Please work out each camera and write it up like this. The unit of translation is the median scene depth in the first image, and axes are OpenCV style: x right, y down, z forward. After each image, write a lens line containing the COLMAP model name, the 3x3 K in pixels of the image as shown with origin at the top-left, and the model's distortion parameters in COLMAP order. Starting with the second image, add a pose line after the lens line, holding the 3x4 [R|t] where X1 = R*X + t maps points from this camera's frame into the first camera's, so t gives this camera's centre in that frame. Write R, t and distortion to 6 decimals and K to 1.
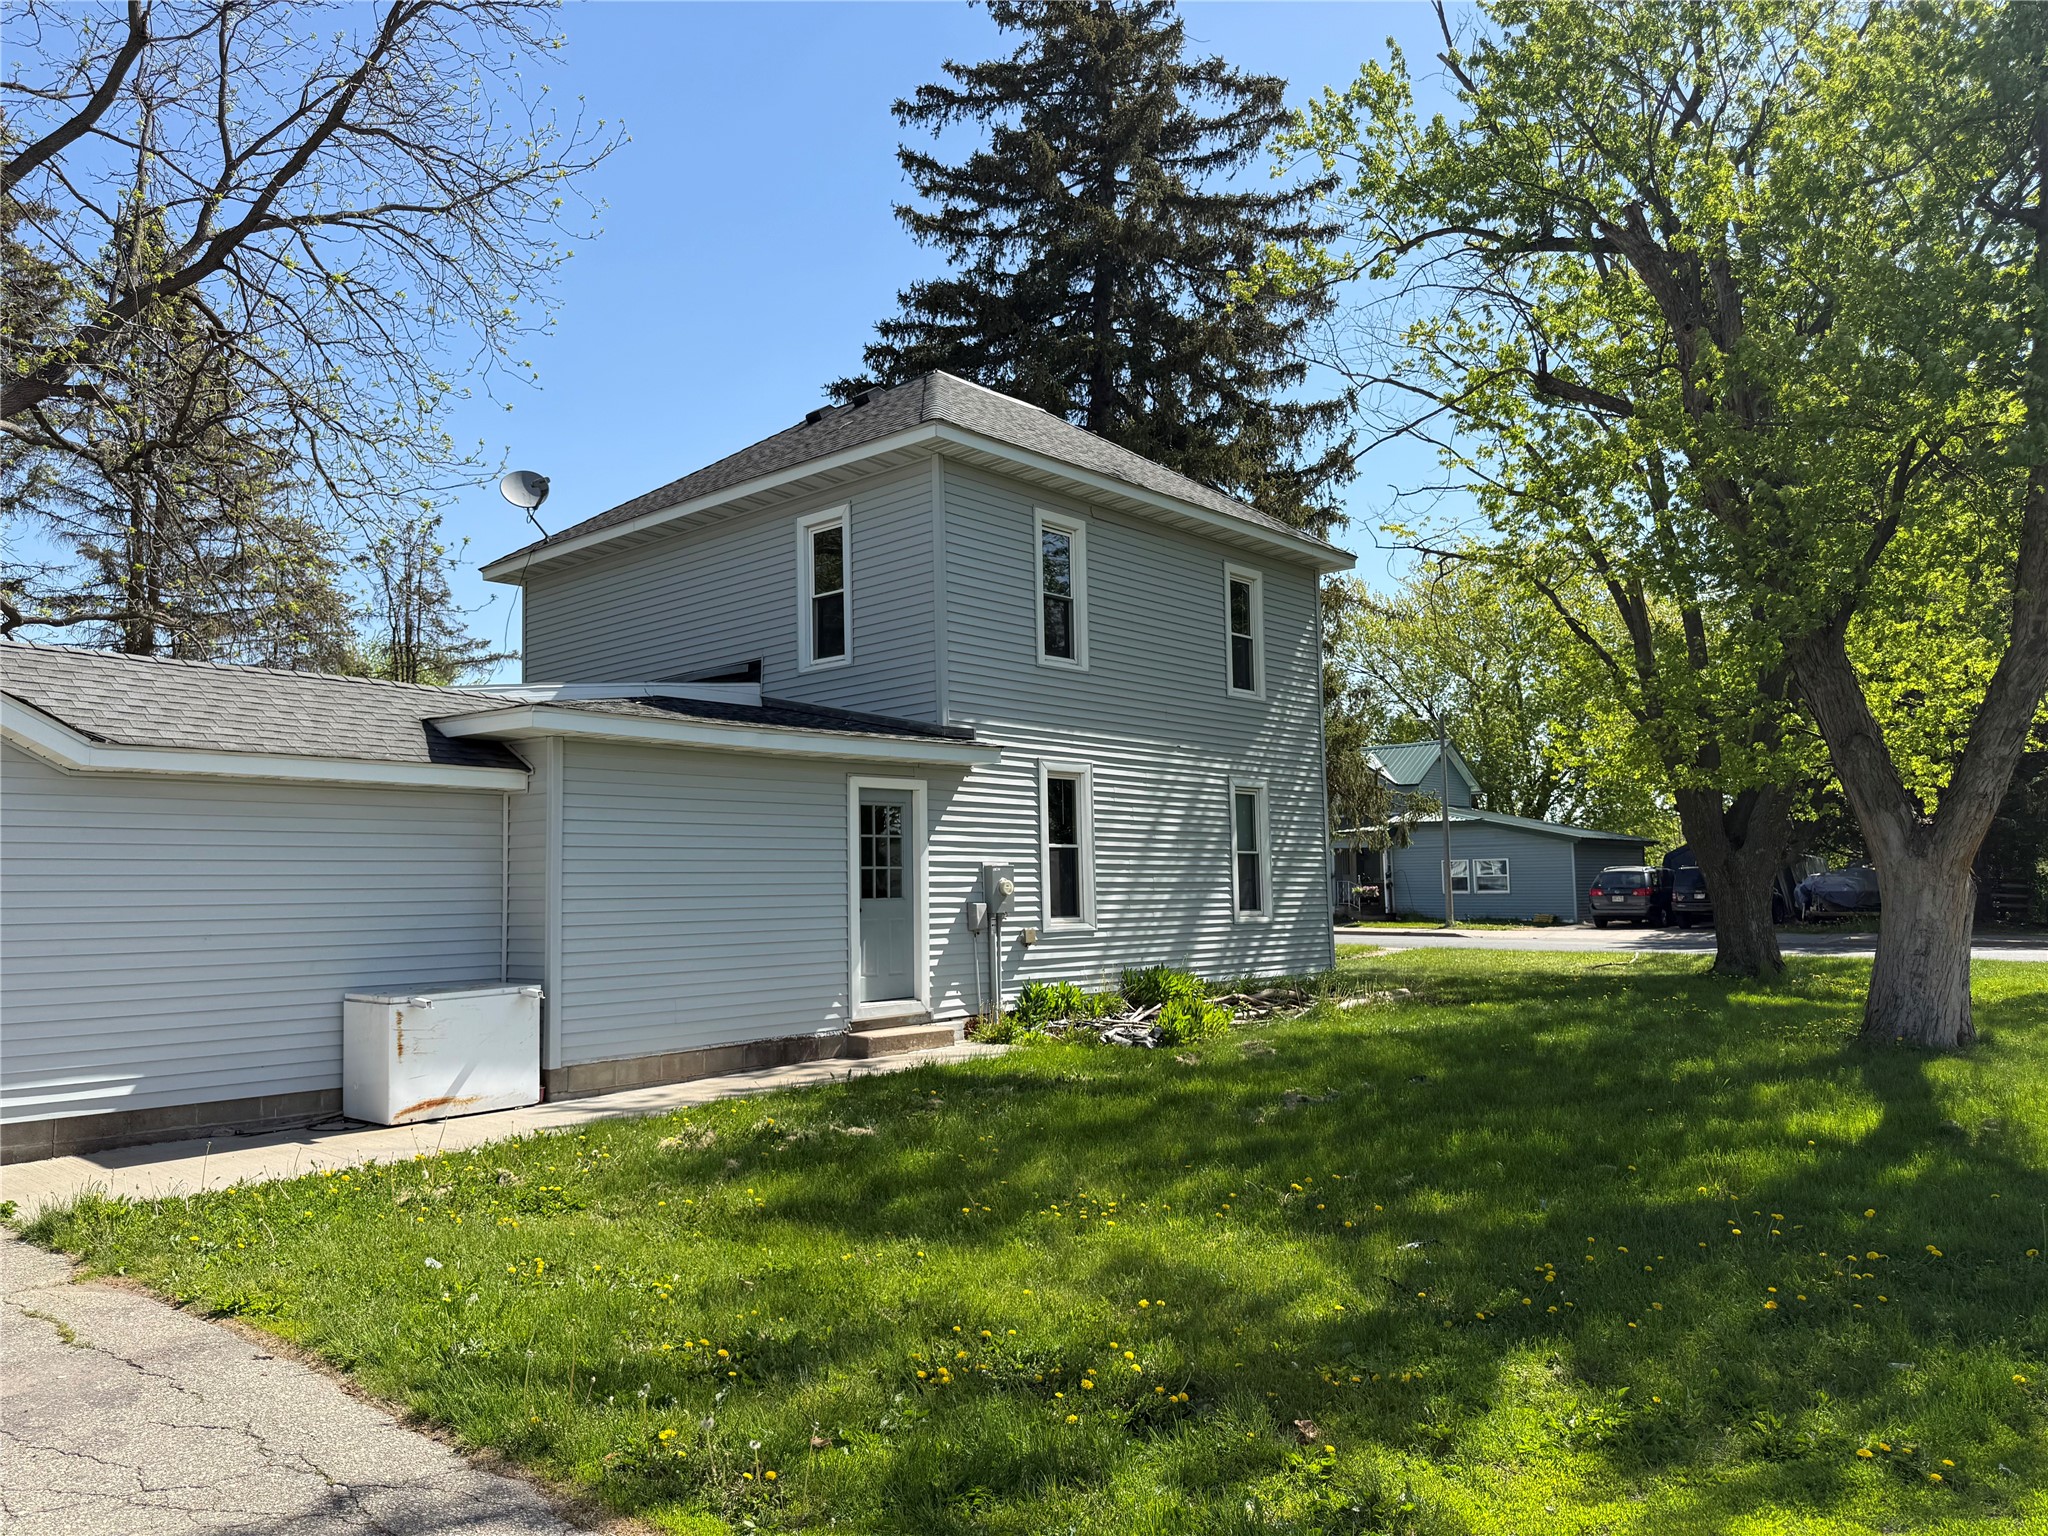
lens RADIAL K [[1457.4, 0, 922.4], [0, 1457.4, 796.1], [0, 0, 1]] dist [-0.002324, -0.005369]
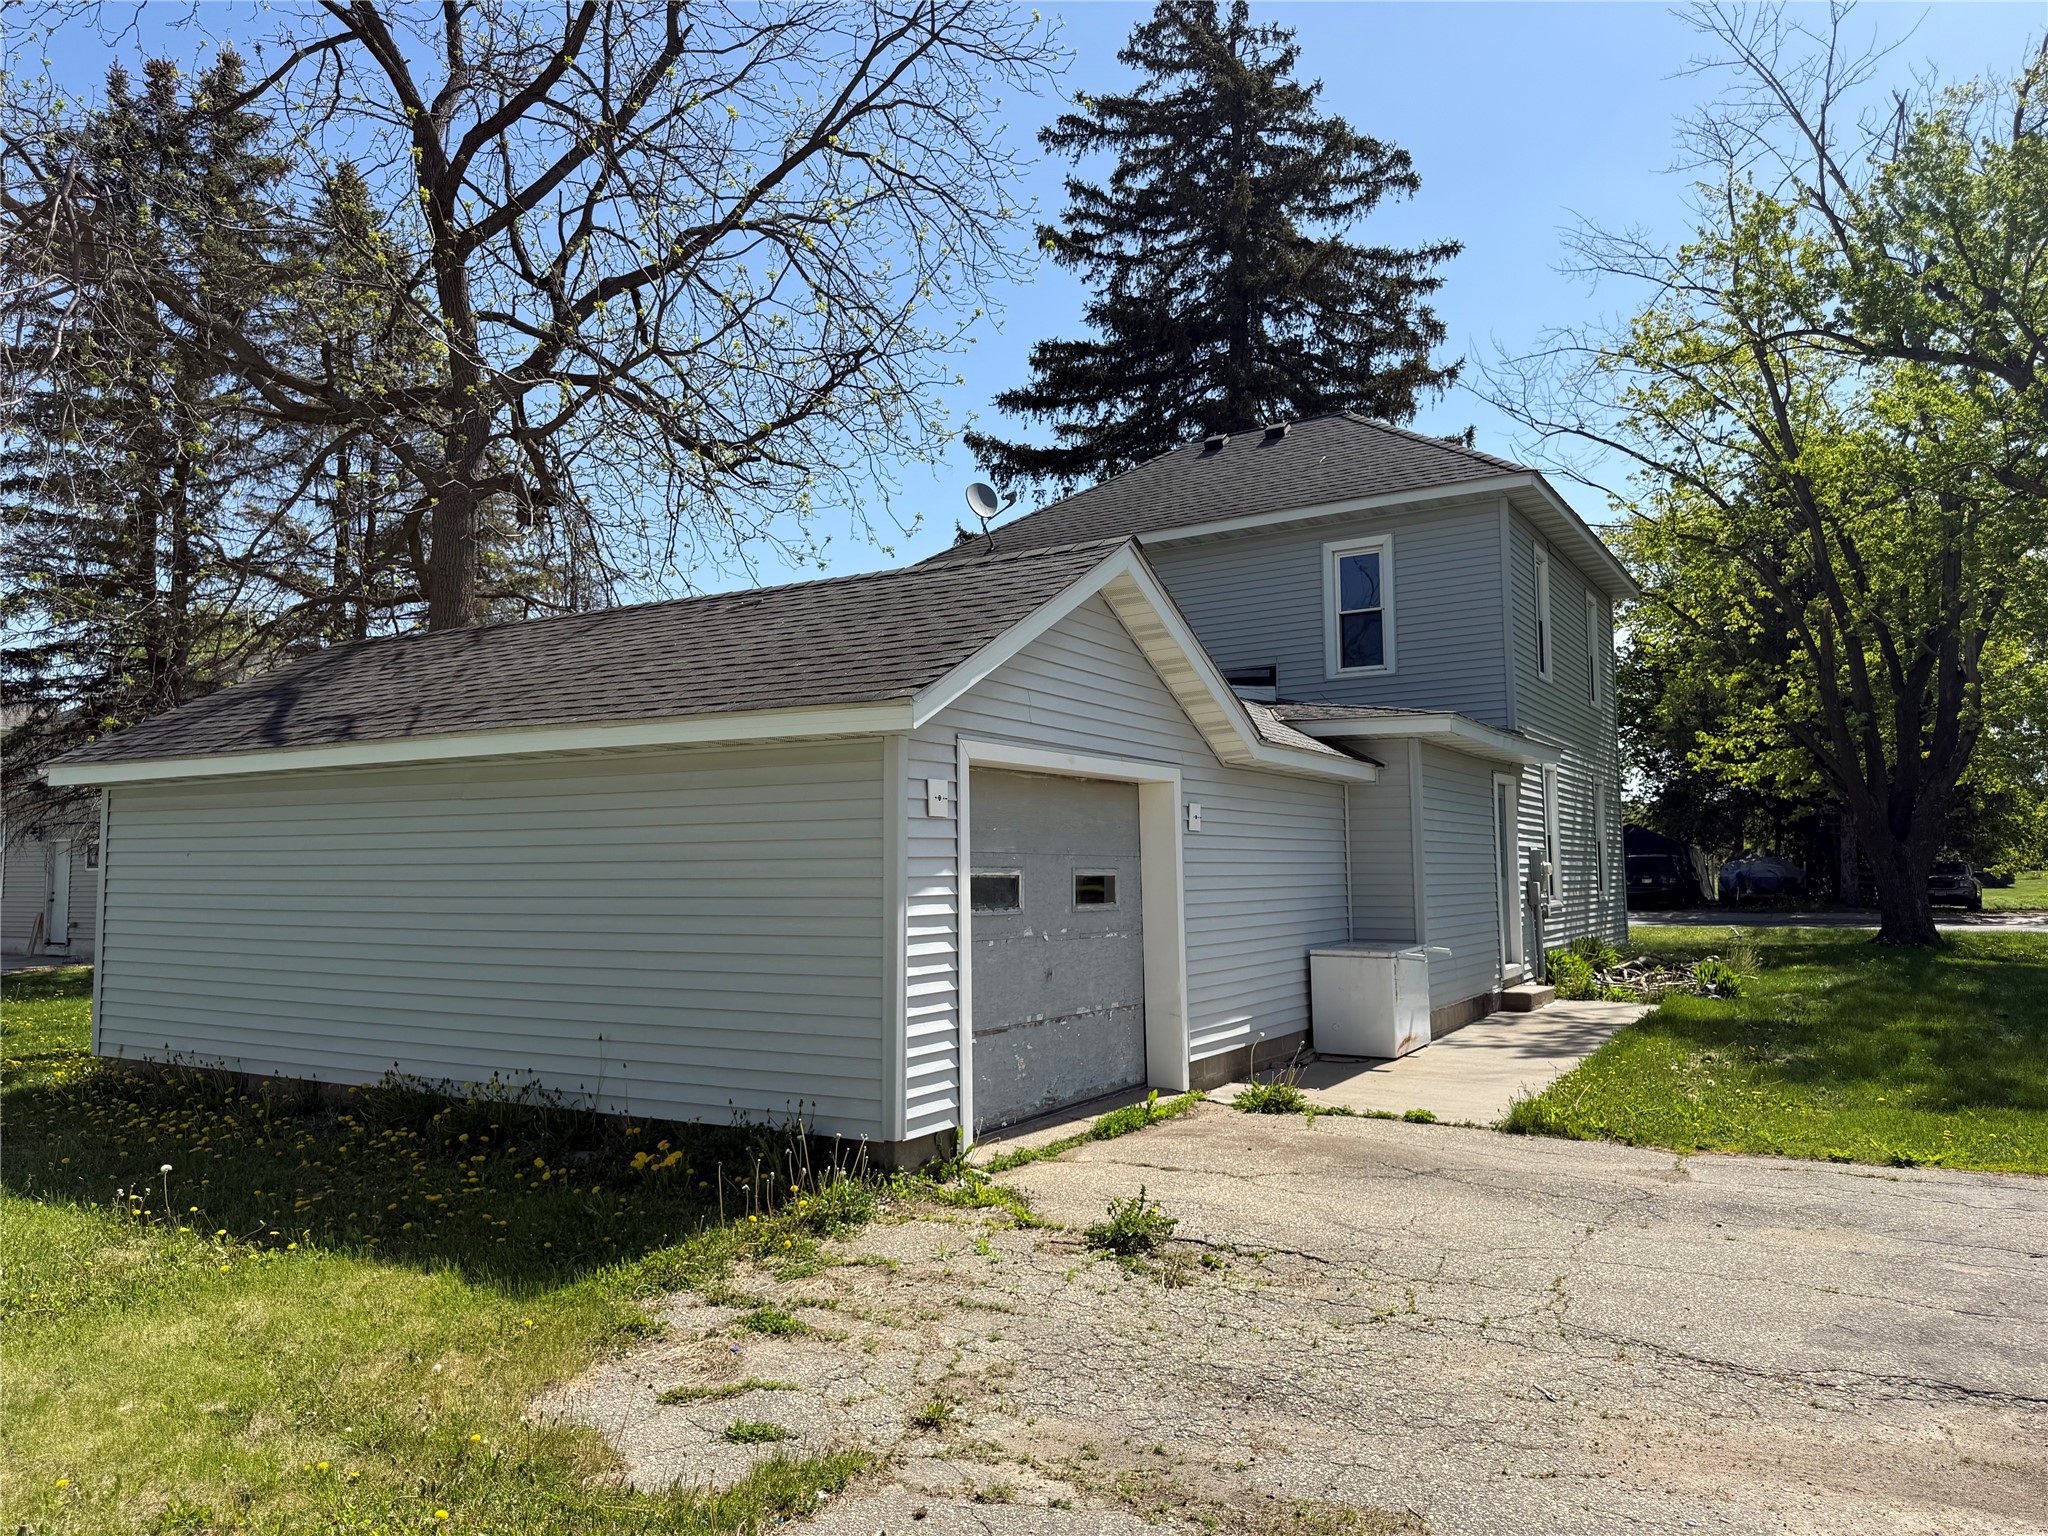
lens RADIAL K [[1457.4, 0, 1023.1], [0, 1457.4, 771.3], [0, 0, 1]] dist [-0.002324, -0.005369]
pose [[0.983022, 0.020612, 0.182326, -0.223404], [-0.018825, 0.999756, -0.011525, 0.002204], [-0.182519, 0.007897, 0.983171, -0.032634]]
